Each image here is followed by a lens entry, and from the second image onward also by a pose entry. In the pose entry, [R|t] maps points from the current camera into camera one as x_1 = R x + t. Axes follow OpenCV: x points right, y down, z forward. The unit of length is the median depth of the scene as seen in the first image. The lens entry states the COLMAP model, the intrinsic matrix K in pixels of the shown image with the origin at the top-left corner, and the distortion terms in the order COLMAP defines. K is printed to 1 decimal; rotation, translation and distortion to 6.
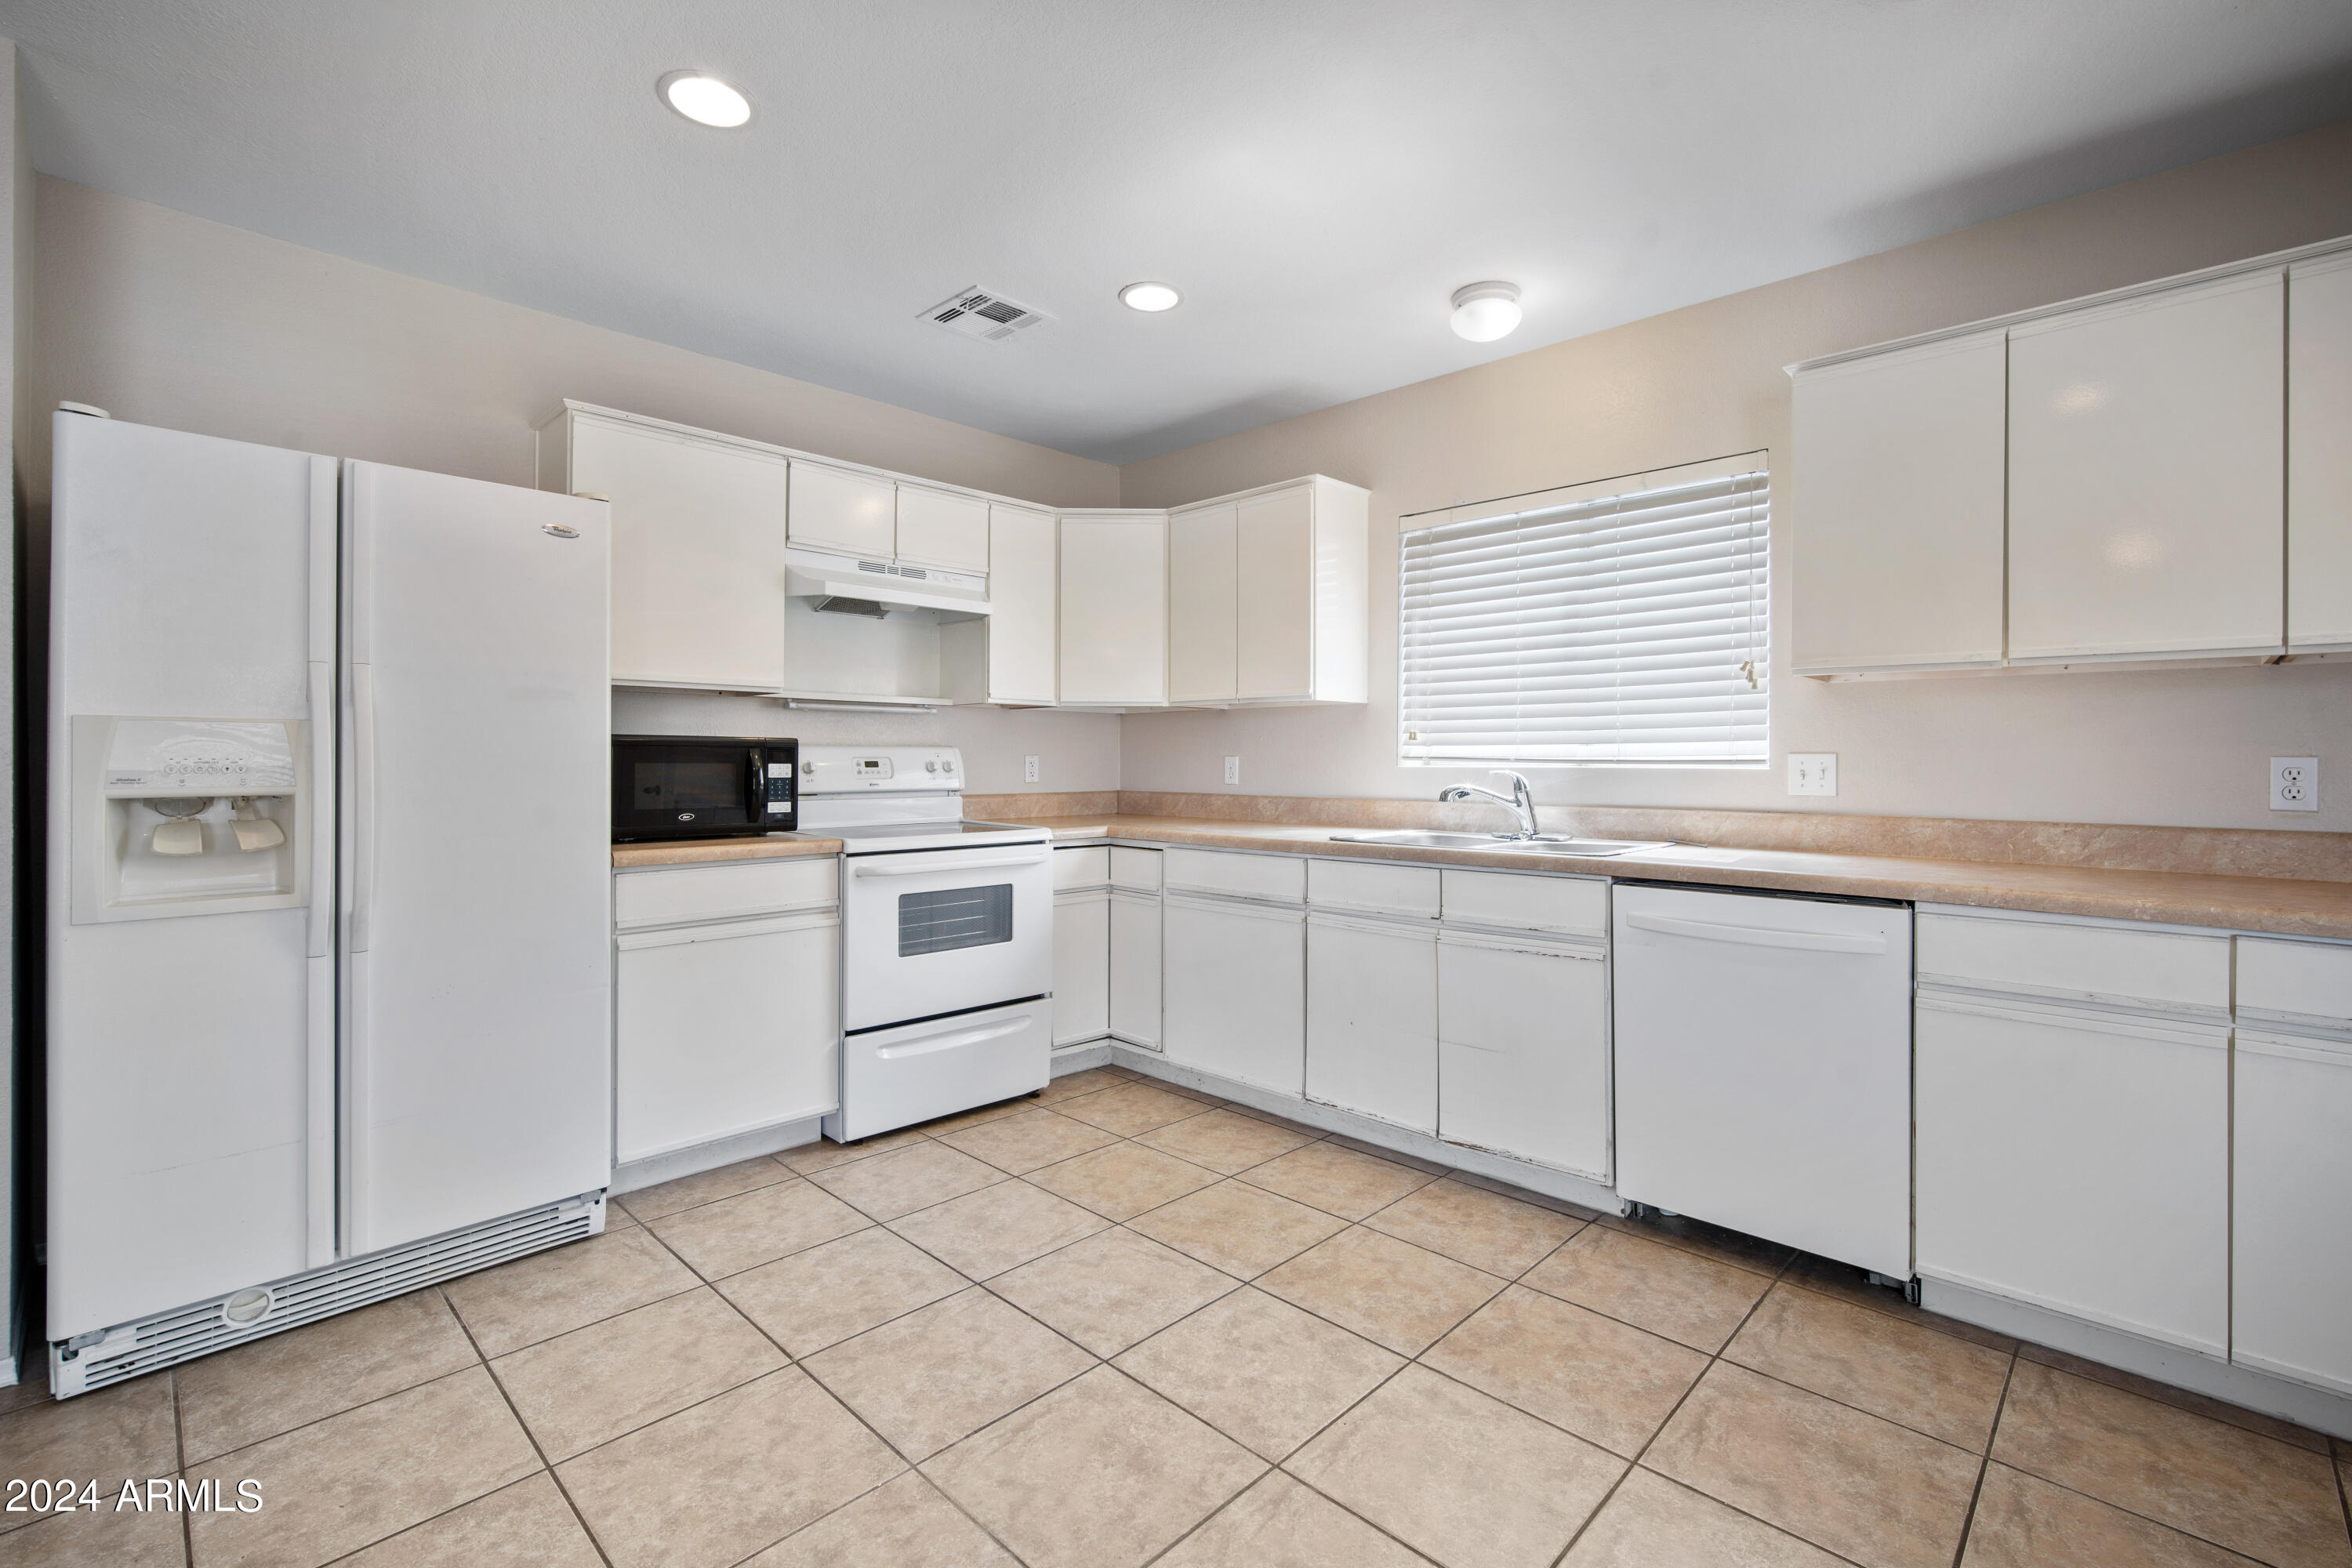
lens RADIAL K [[1041.9, 0, 1195.0], [0, 1041.9, 752.7], [0, 0, 1]] dist [-0.008842, 0.004109]
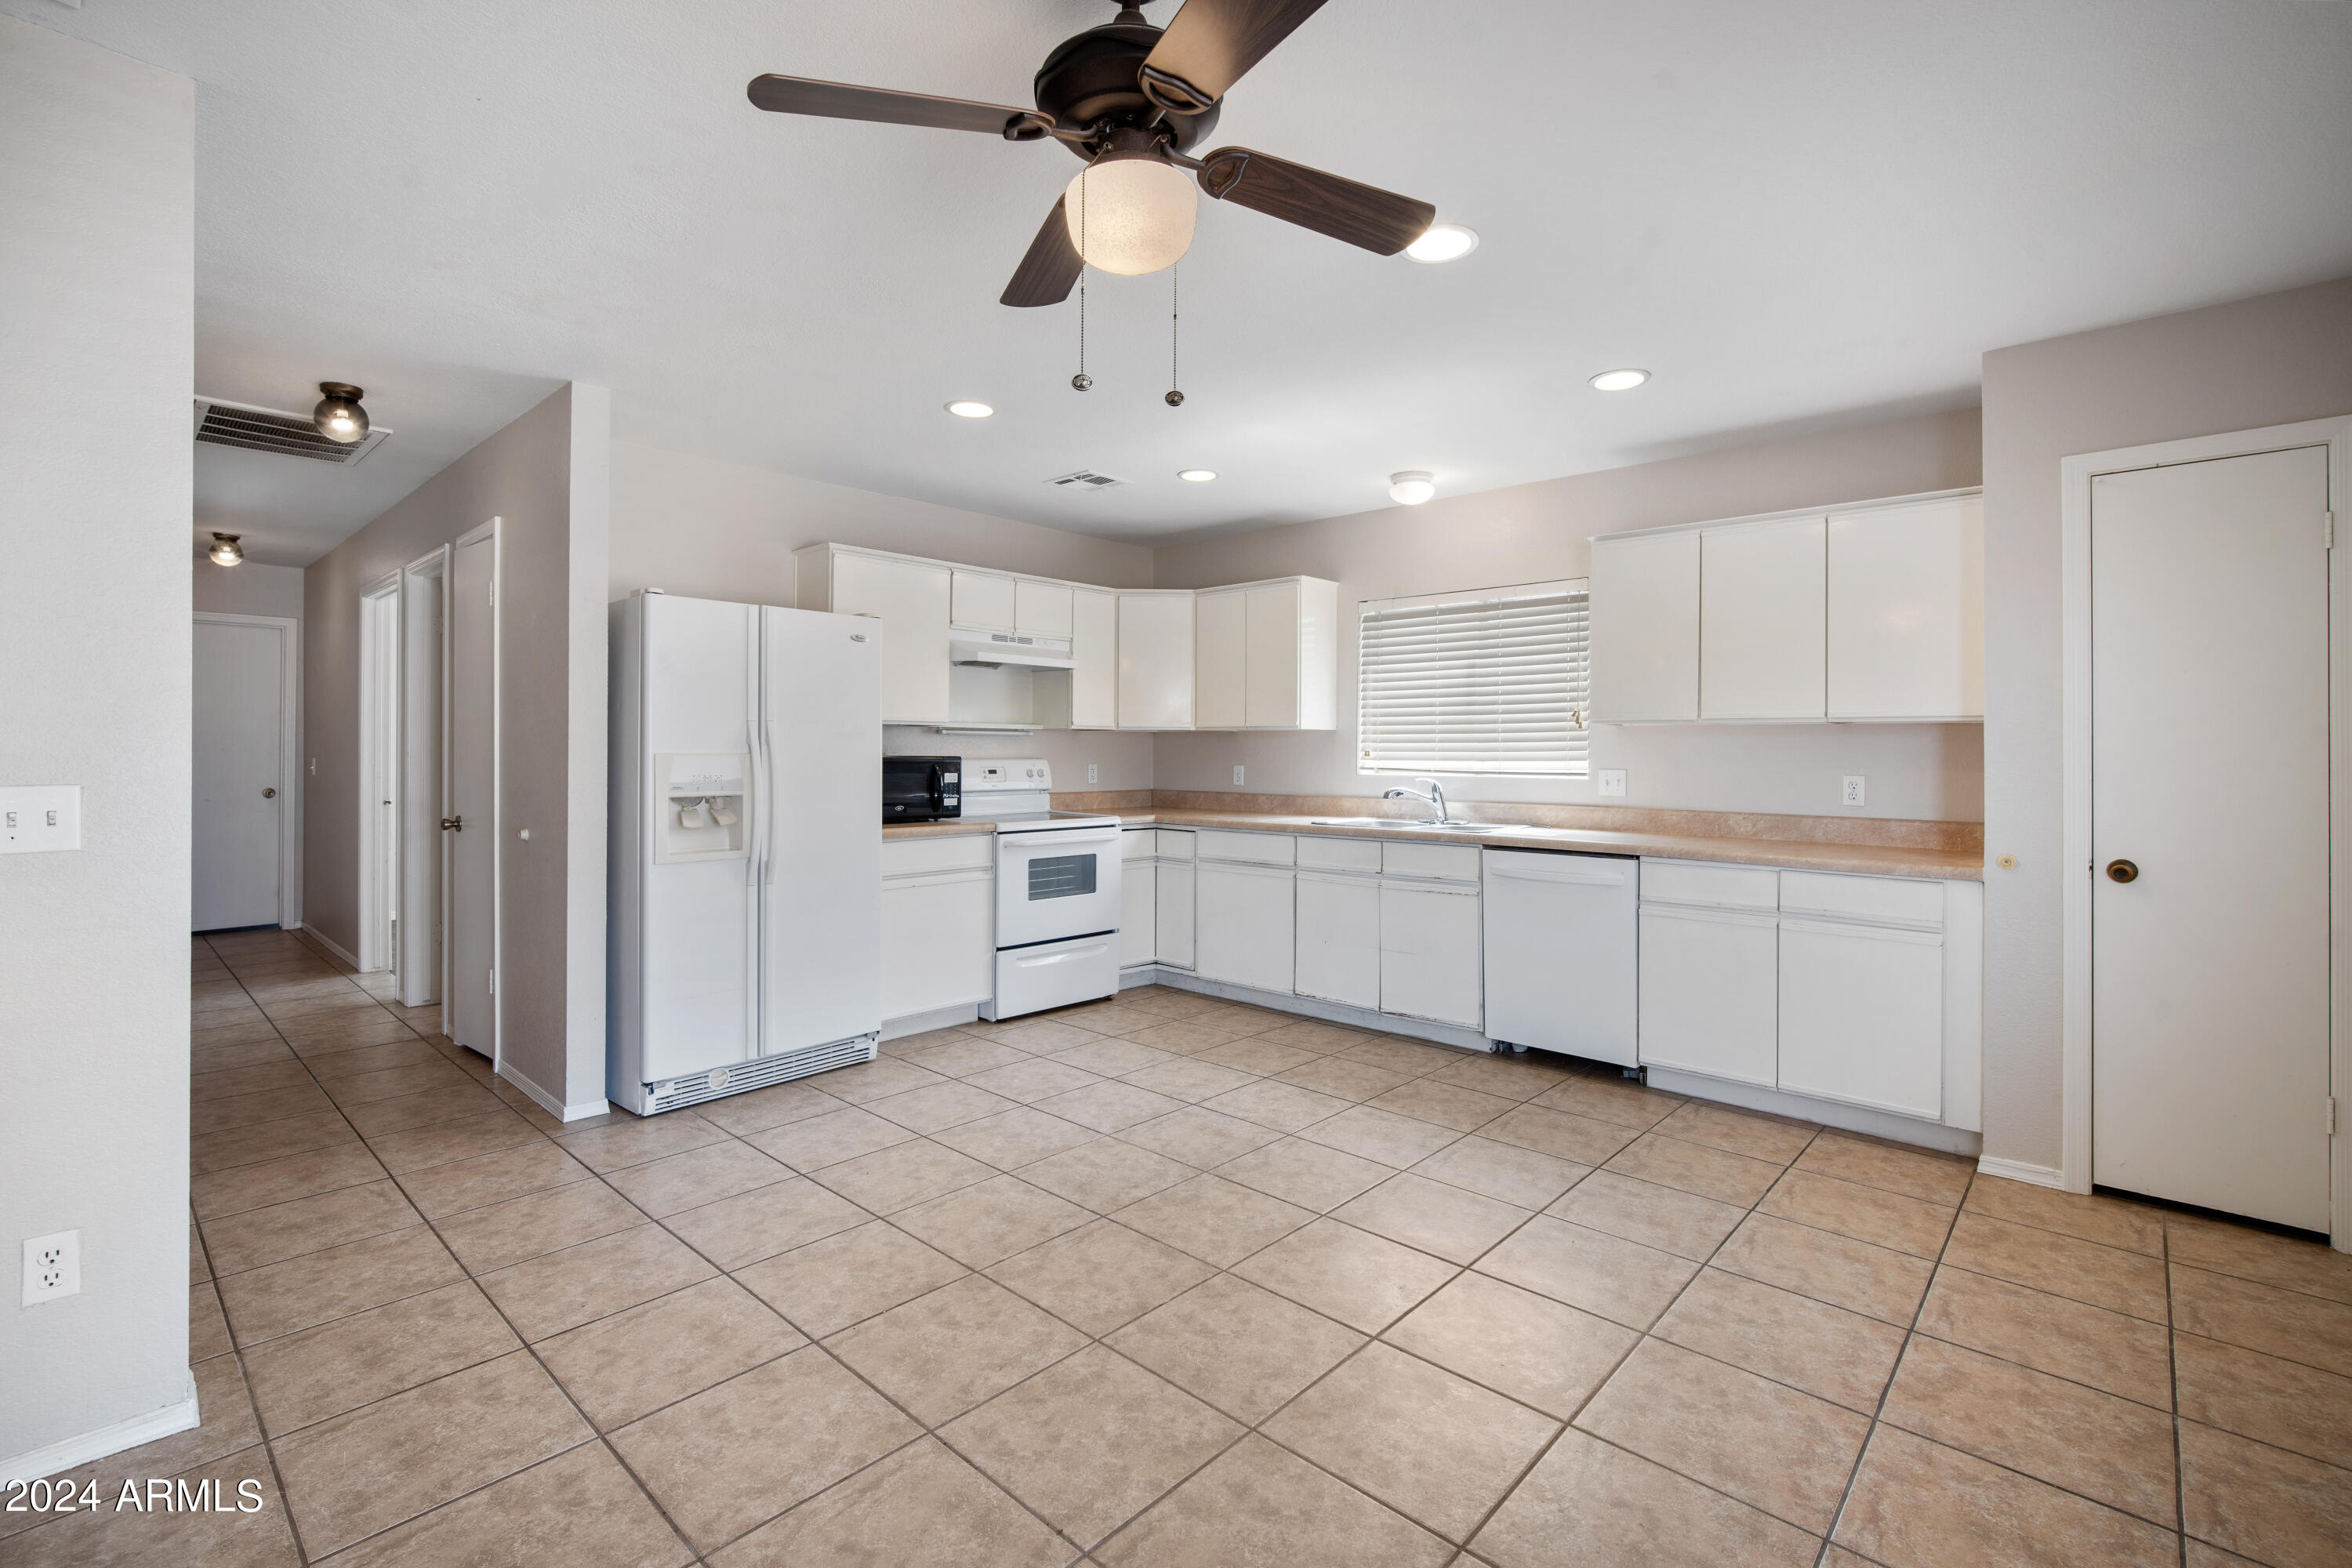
lens RADIAL K [[1041.9, 0, 1190.0], [0, 1041.9, 757.8], [0, 0, 1]] dist [-0.008842, 0.004109]
pose [[0.999610, 0.002858, 0.027768, -0.100804], [-0.003139, 0.999944, 0.010094, -0.031096], [-0.027738, -0.010177, 0.999563, -0.577929]]
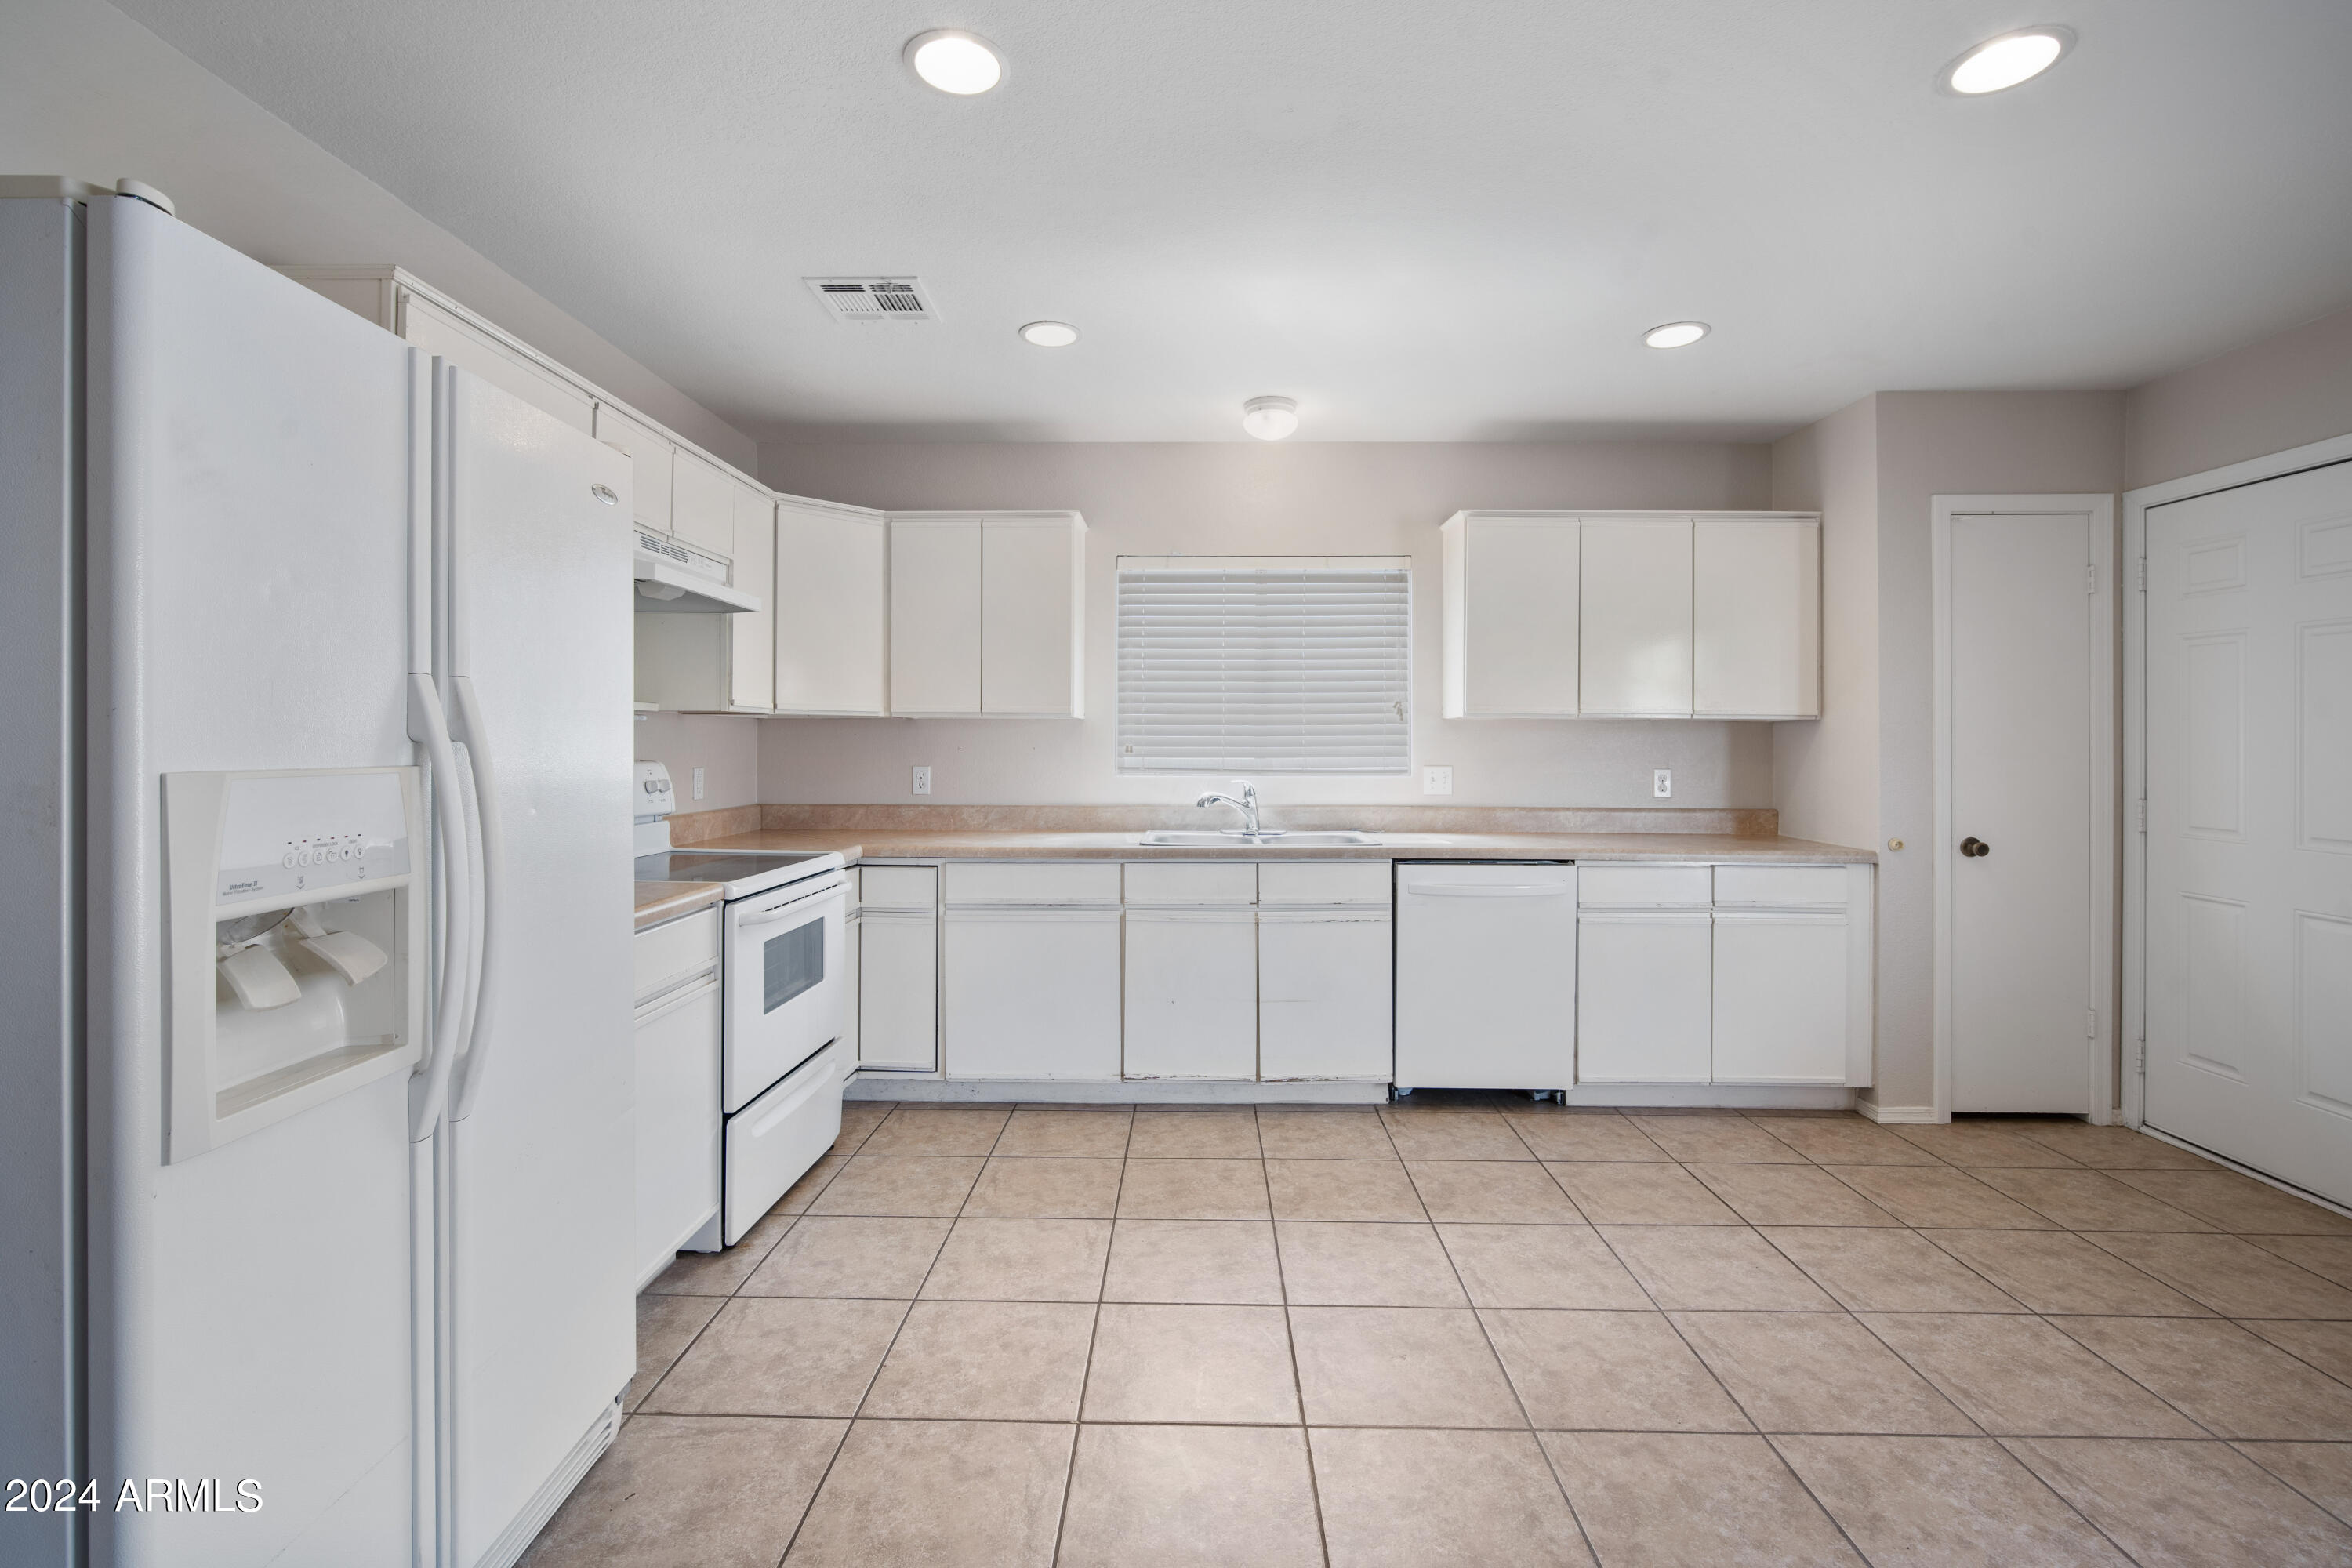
lens RADIAL K [[1041.9, 0, 1188.7], [0, 1041.9, 736.2], [0, 0, 1]] dist [-0.008842, 0.004109]
pose [[0.731223, 0.004919, 0.682121, -0.672409], [-0.005323, 0.999985, -0.001505, -0.036580], [-0.682118, -0.002531, 0.731238, 0.153456]]
